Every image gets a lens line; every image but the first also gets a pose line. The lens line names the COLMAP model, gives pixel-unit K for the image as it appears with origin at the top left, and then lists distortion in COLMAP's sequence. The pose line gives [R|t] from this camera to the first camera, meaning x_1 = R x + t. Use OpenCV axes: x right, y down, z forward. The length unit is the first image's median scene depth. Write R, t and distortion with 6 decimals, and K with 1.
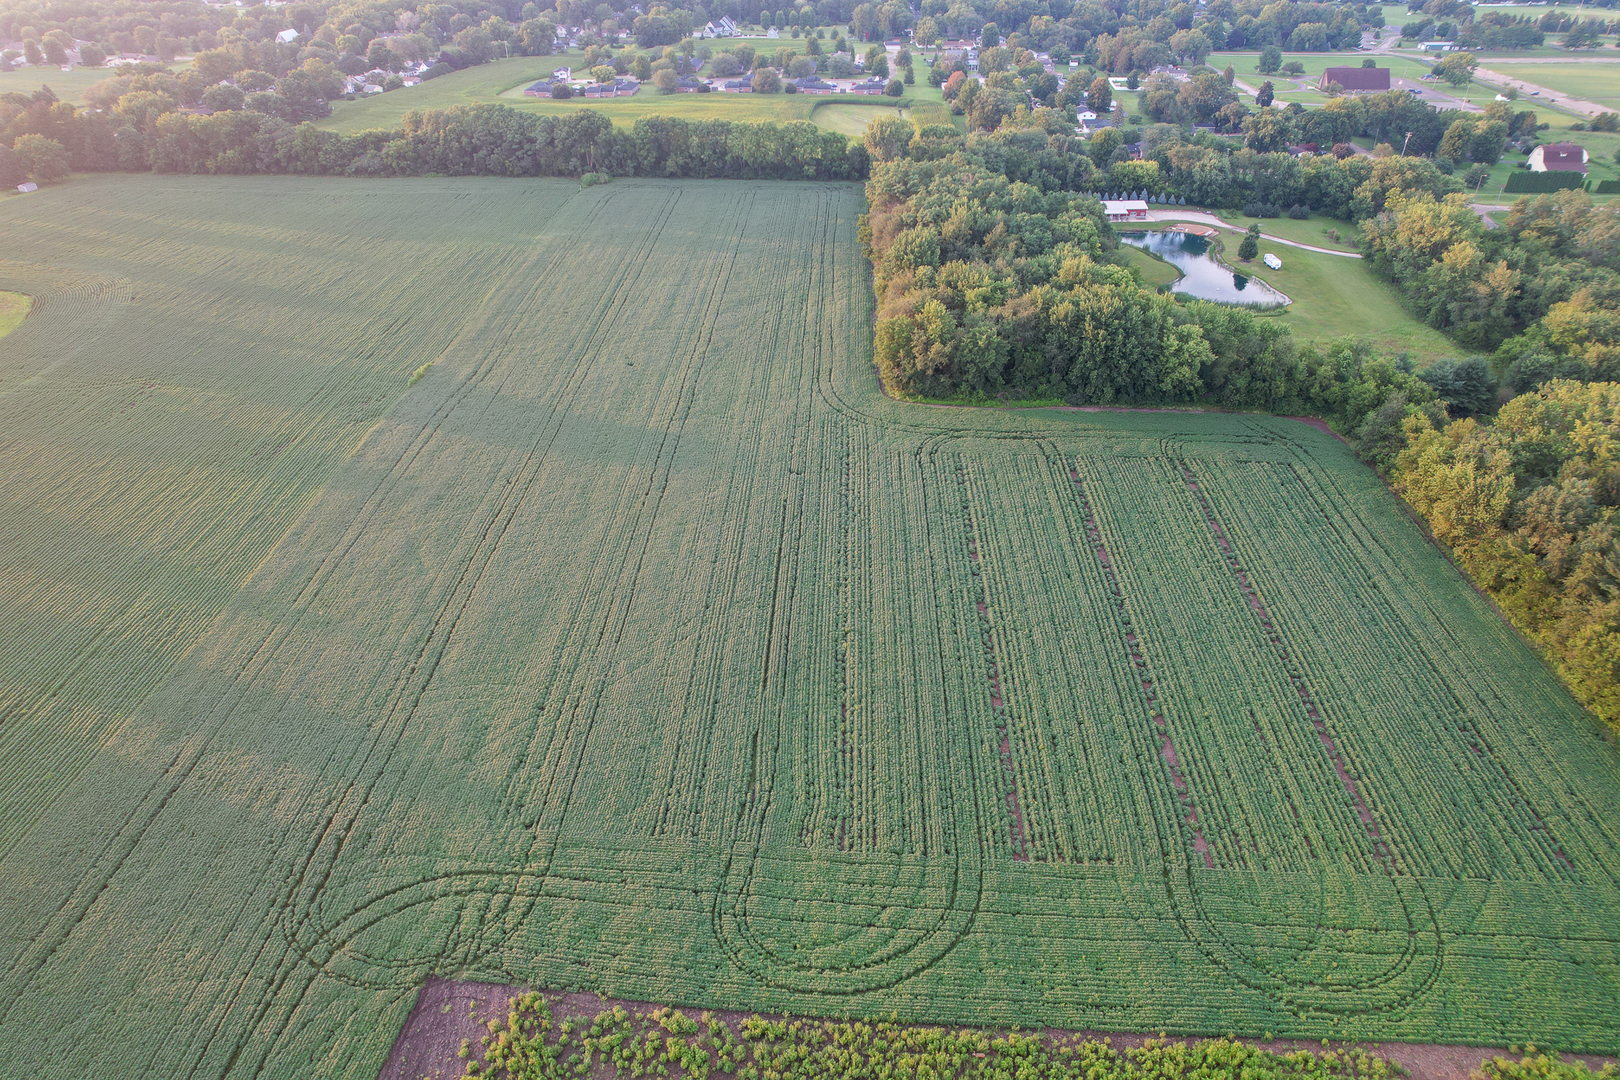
lens RADIAL K [[1019.8, 0, 810.0], [0, 1019.8, 540.0], [0, 0, 1]] dist [-0.079770, 0.069745]
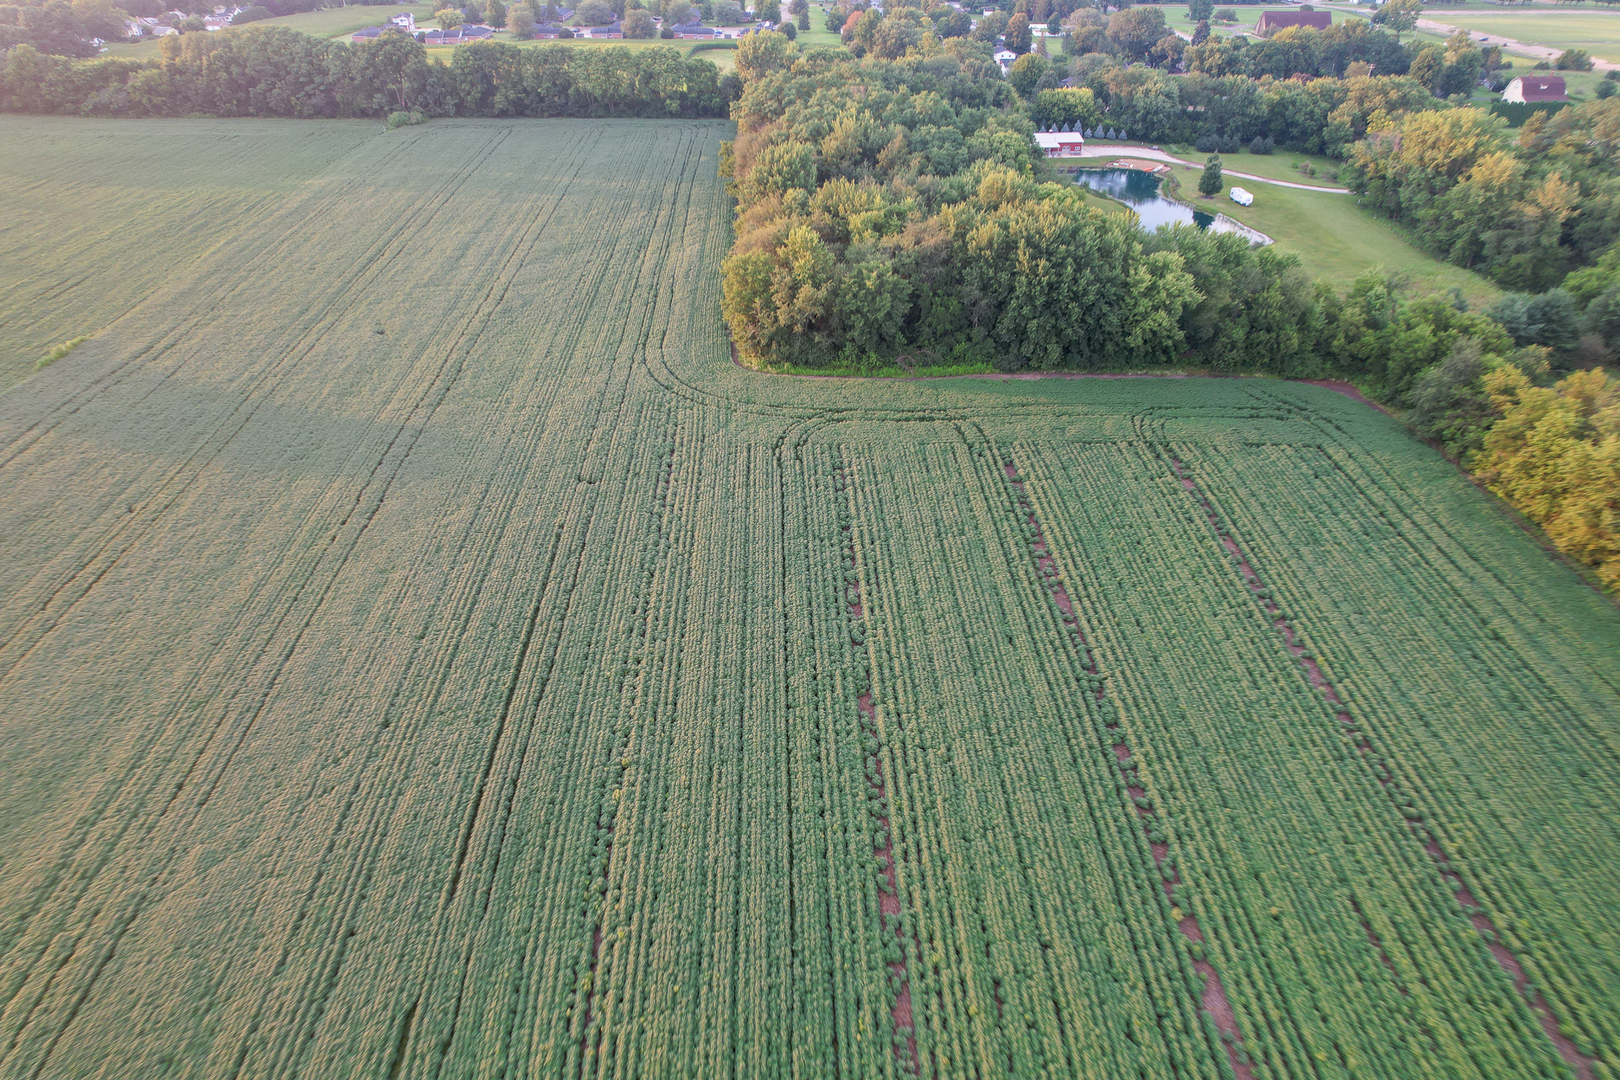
lens RADIAL K [[1019.8, 0, 810.0], [0, 1019.8, 540.0], [0, 0, 1]] dist [-0.079770, 0.069745]
pose [[0.997147, -0.033771, 0.067505, 0.076540], [0.033694, 0.999430, 0.002273, -0.023345], [-0.067543, 0.000008, 0.997716, 0.319025]]
